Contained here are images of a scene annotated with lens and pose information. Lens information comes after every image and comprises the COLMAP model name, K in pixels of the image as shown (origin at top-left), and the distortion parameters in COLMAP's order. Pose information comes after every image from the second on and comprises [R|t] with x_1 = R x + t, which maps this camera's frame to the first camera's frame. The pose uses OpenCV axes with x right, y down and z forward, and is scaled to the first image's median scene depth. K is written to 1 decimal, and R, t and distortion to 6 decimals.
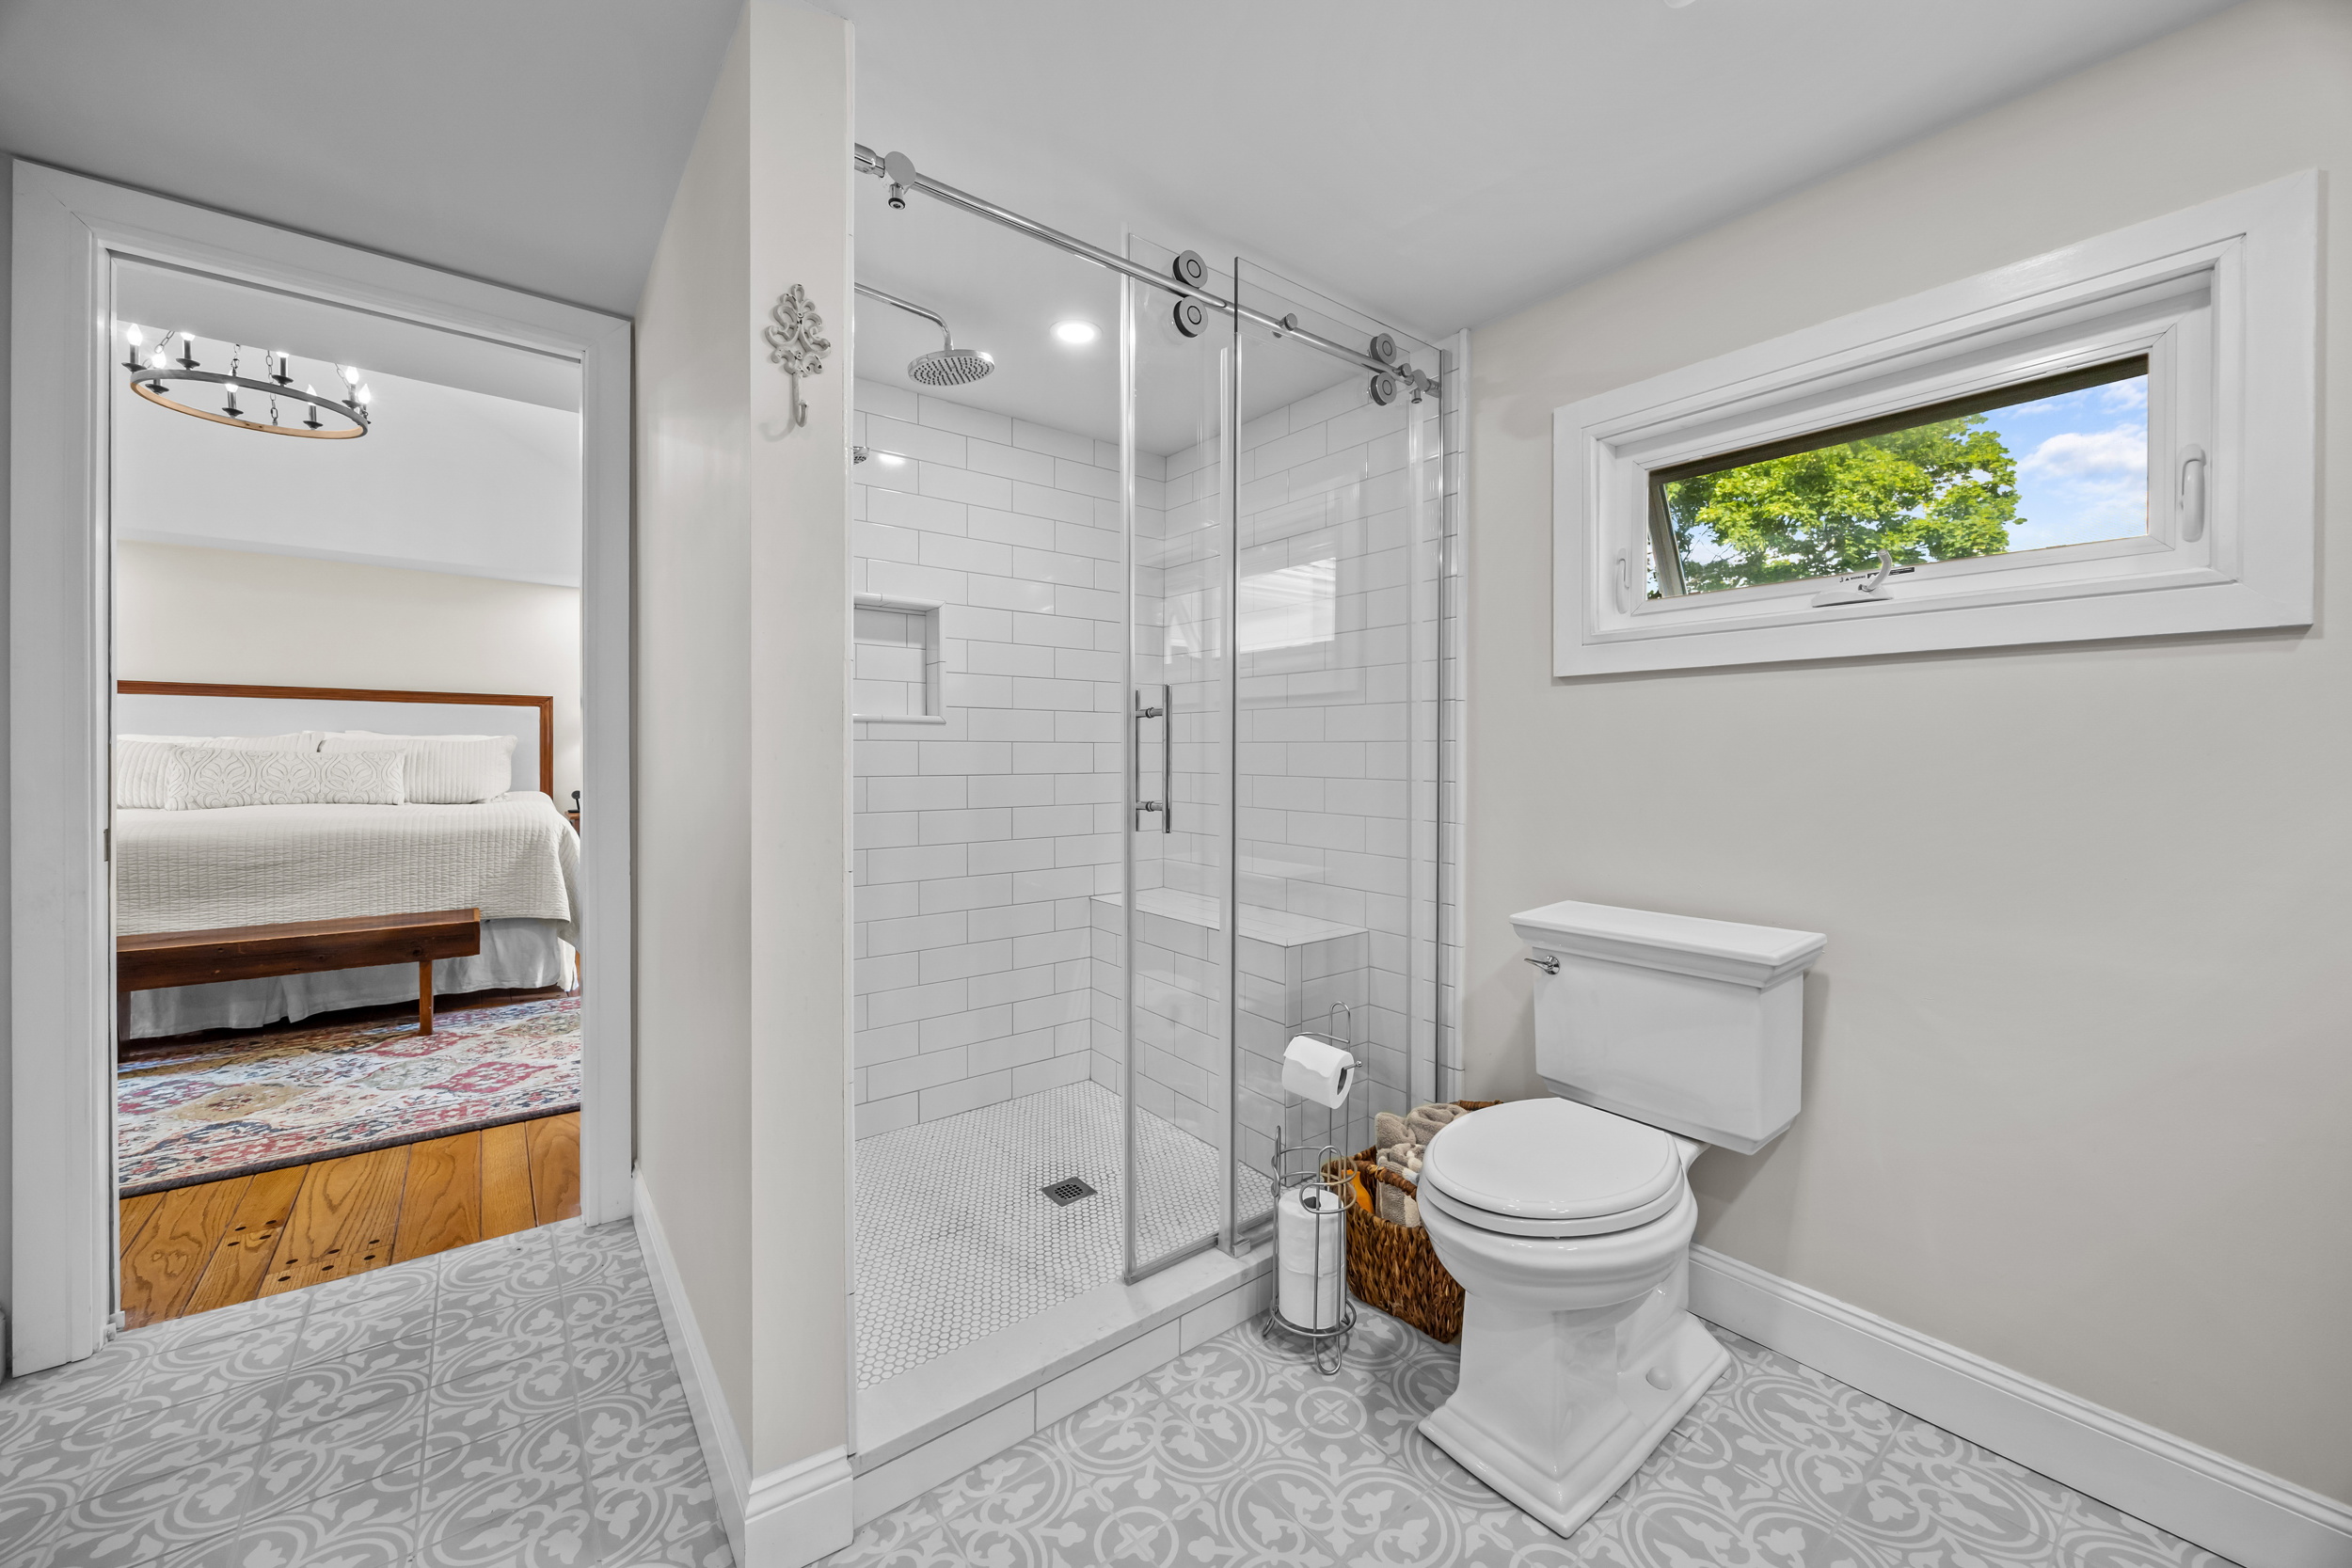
lens RADIAL K [[890.5, 0, 1179.5], [0, 890.5, 774.6], [0, 0, 1]] dist [-0.001054, -0.000010]
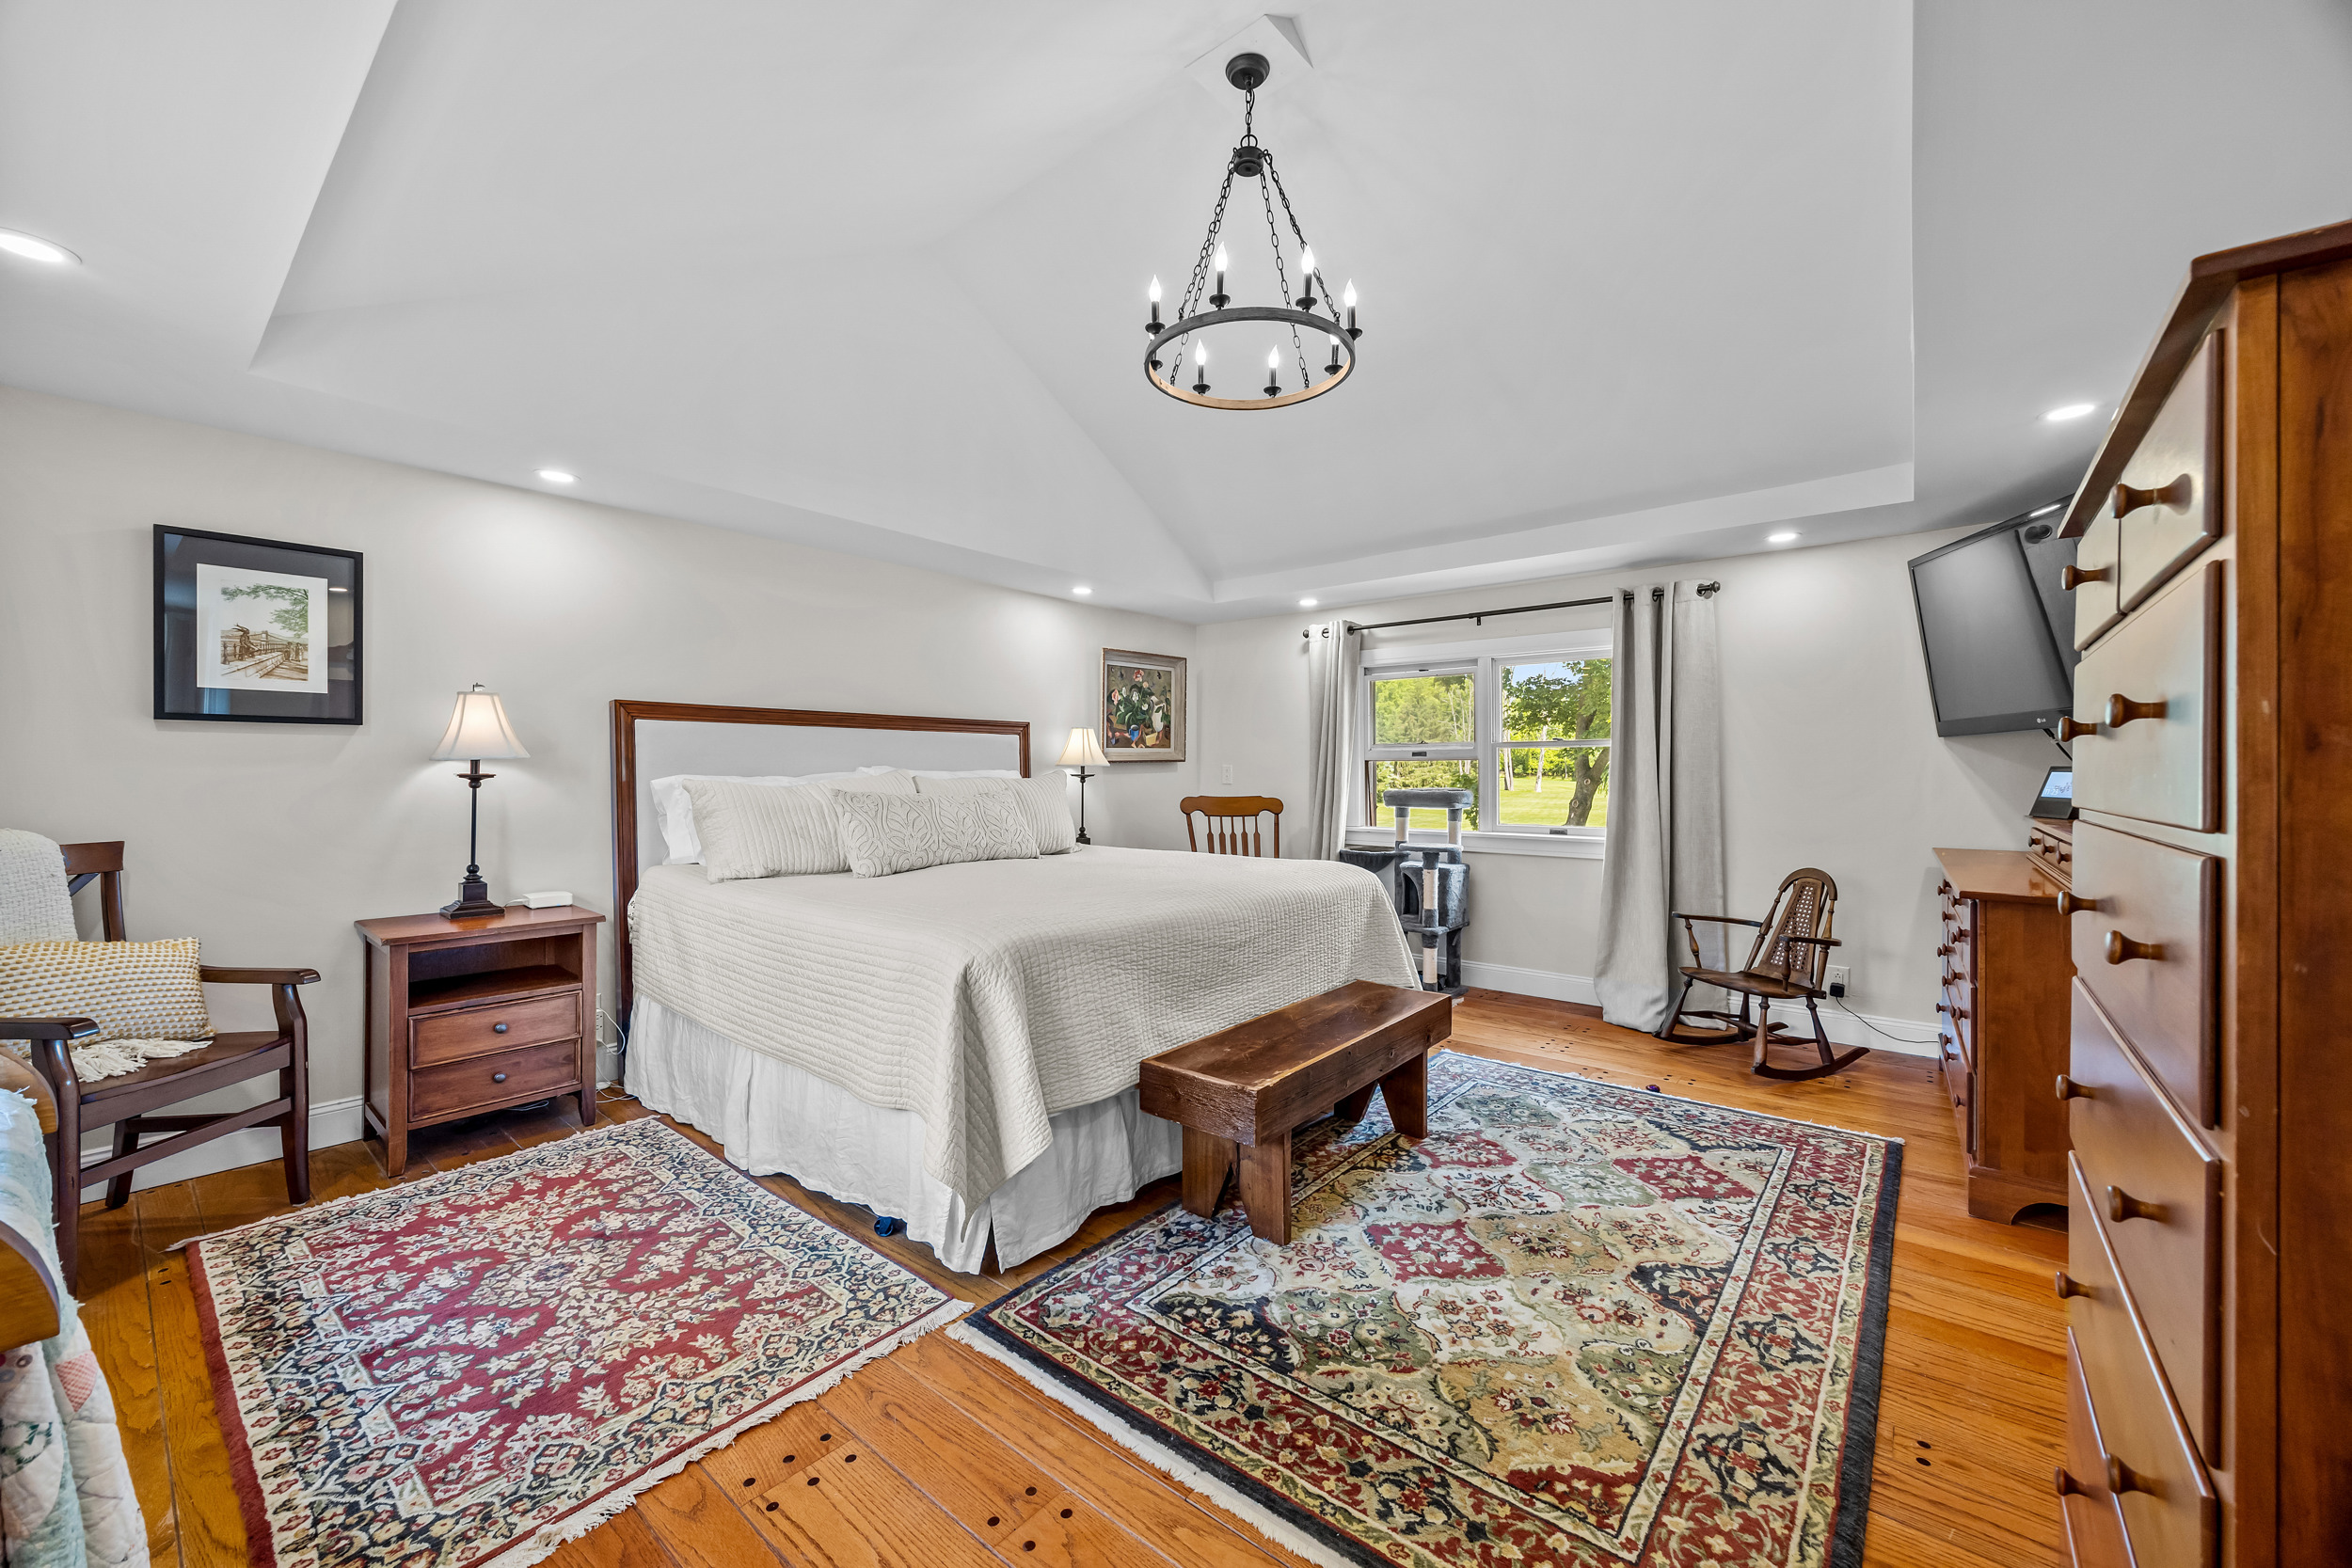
lens RADIAL K [[896.6, 0, 1178.5], [0, 896.6, 758.2], [0, 0, 1]] dist [-0.001686, -0.000123]
pose [[0.974509, -0.007851, 0.224212, -1.504459], [0.015125, 0.999413, -0.030747, -0.049367], [-0.223839, 0.033354, 0.974055, 0.259766]]
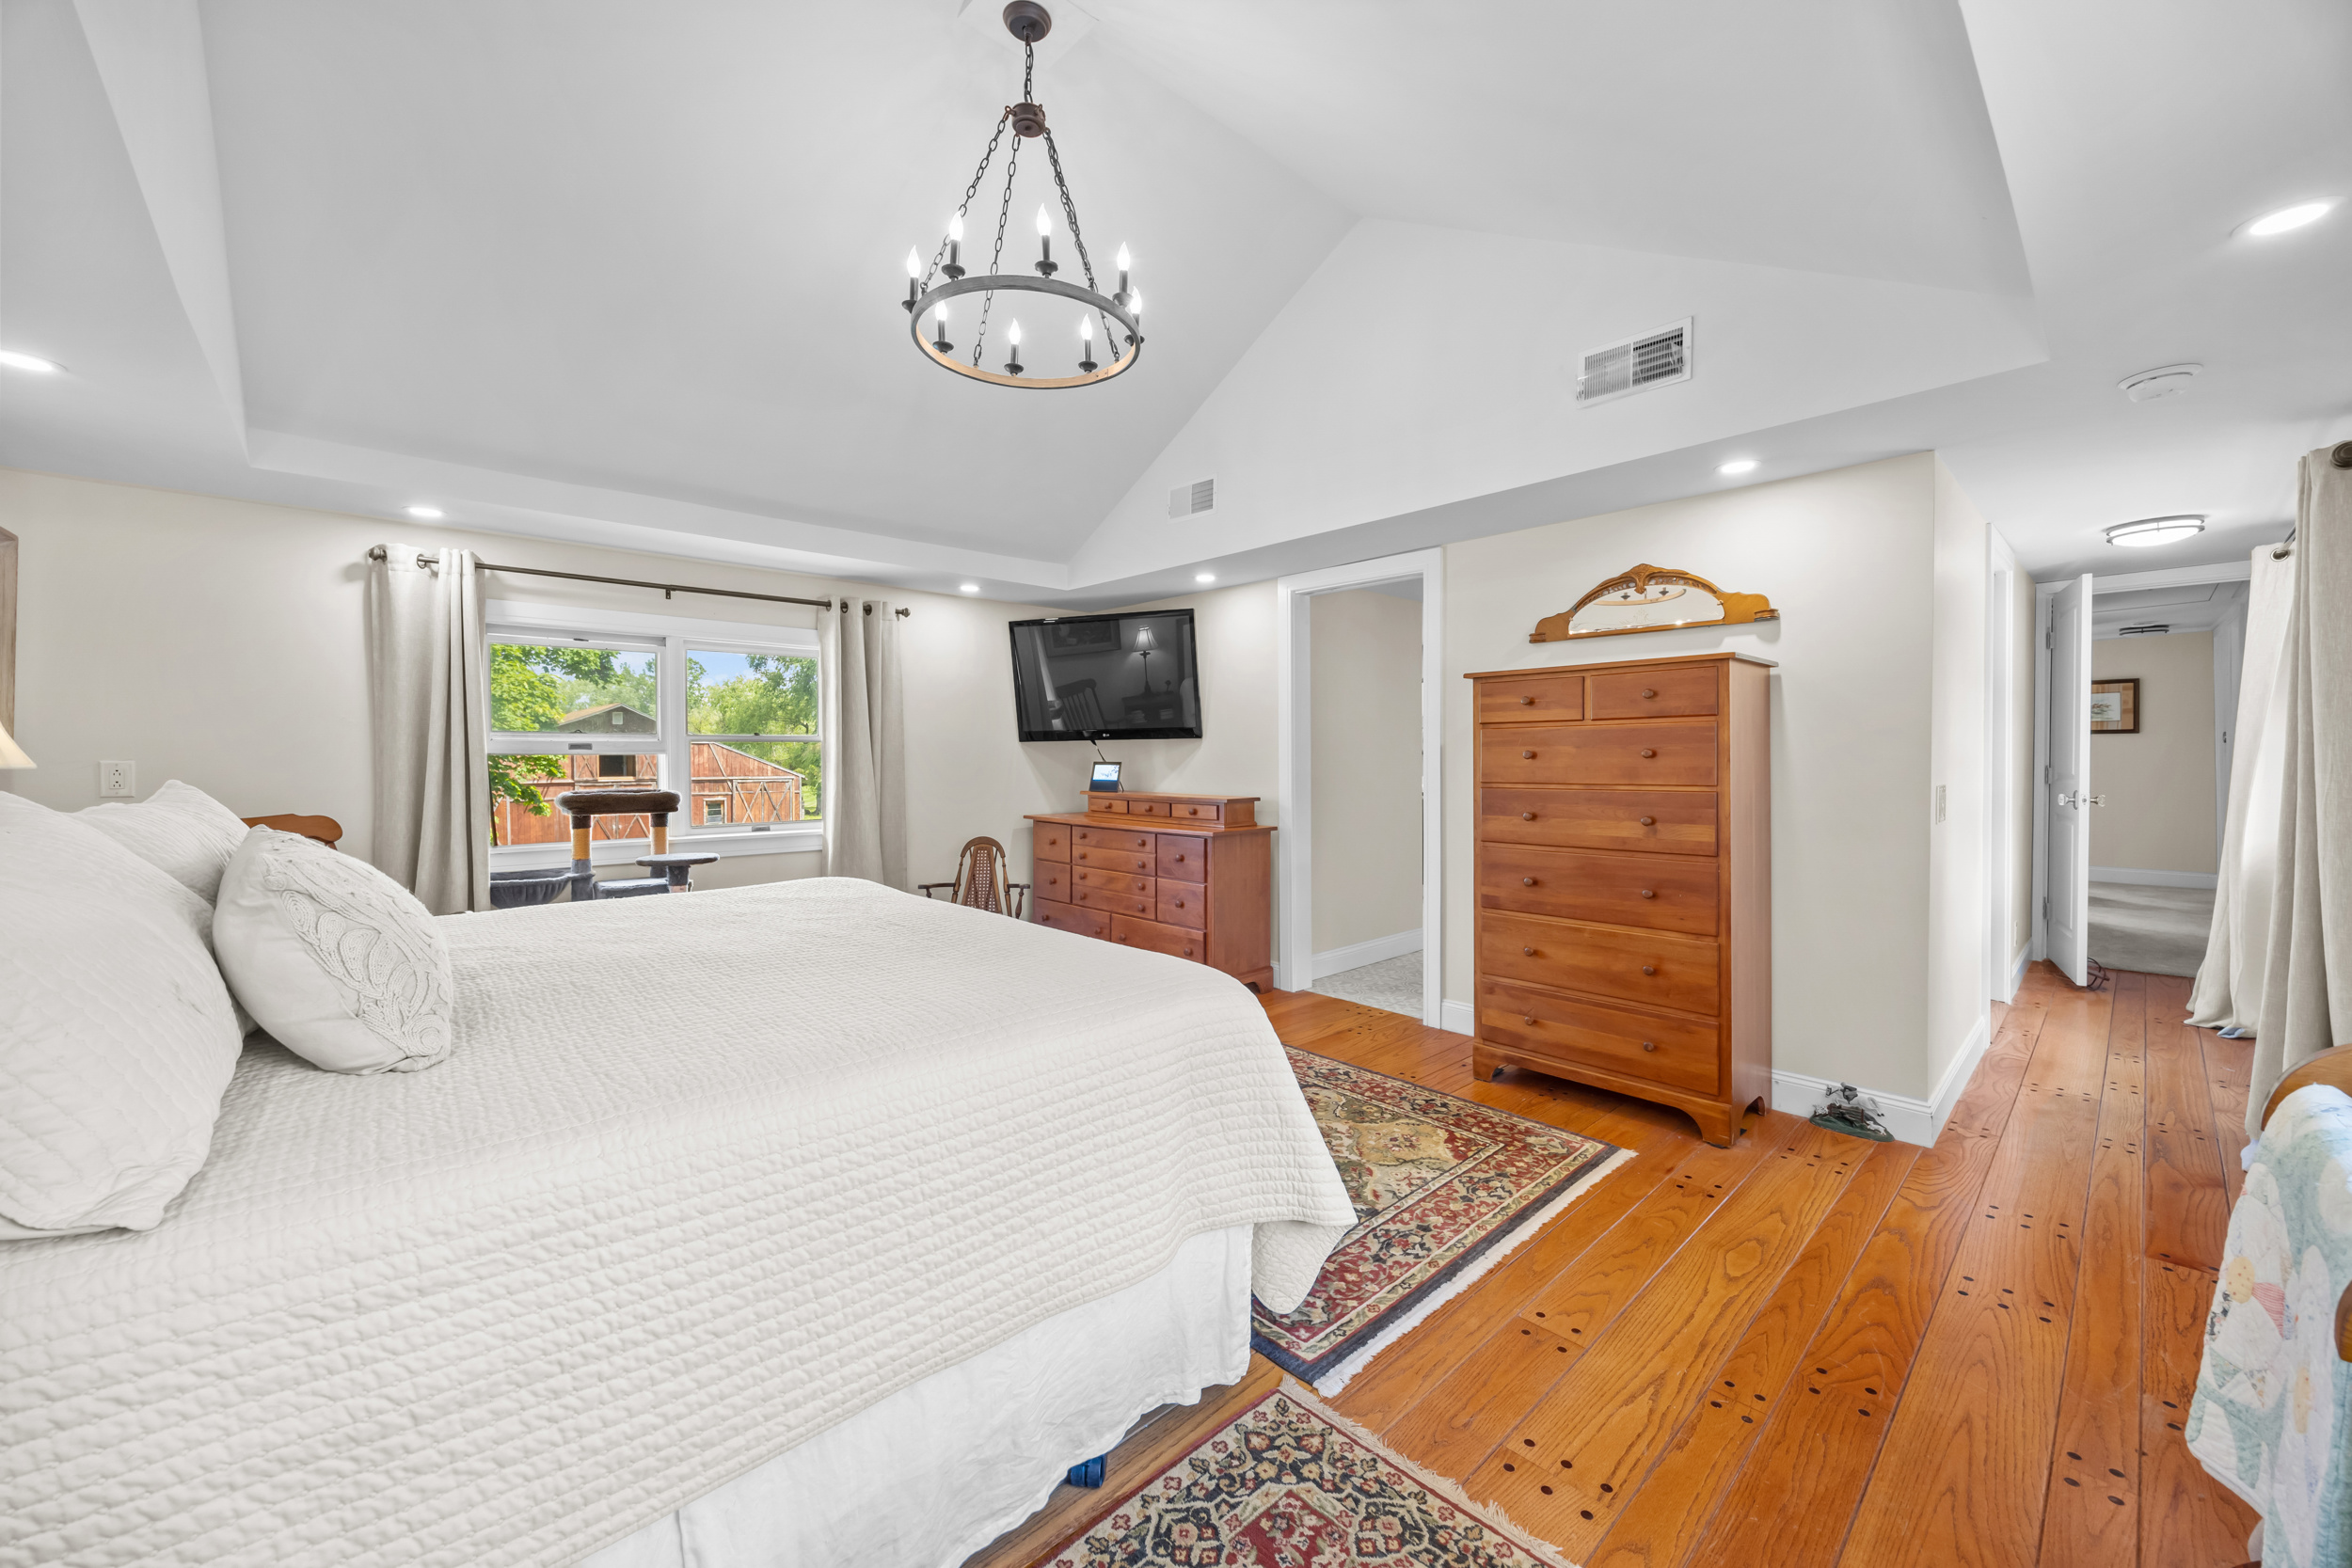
lens RADIAL K [[896.6, 0, 1178.5], [0, 896.6, 758.2], [0, 0, 1]] dist [-0.001686, -0.000123]
pose [[-0.086289, -0.014702, 0.996162, -2.137150], [0.022772, 0.999601, 0.016725, -0.093406], [-0.996010, 0.024128, -0.085920, 1.132456]]
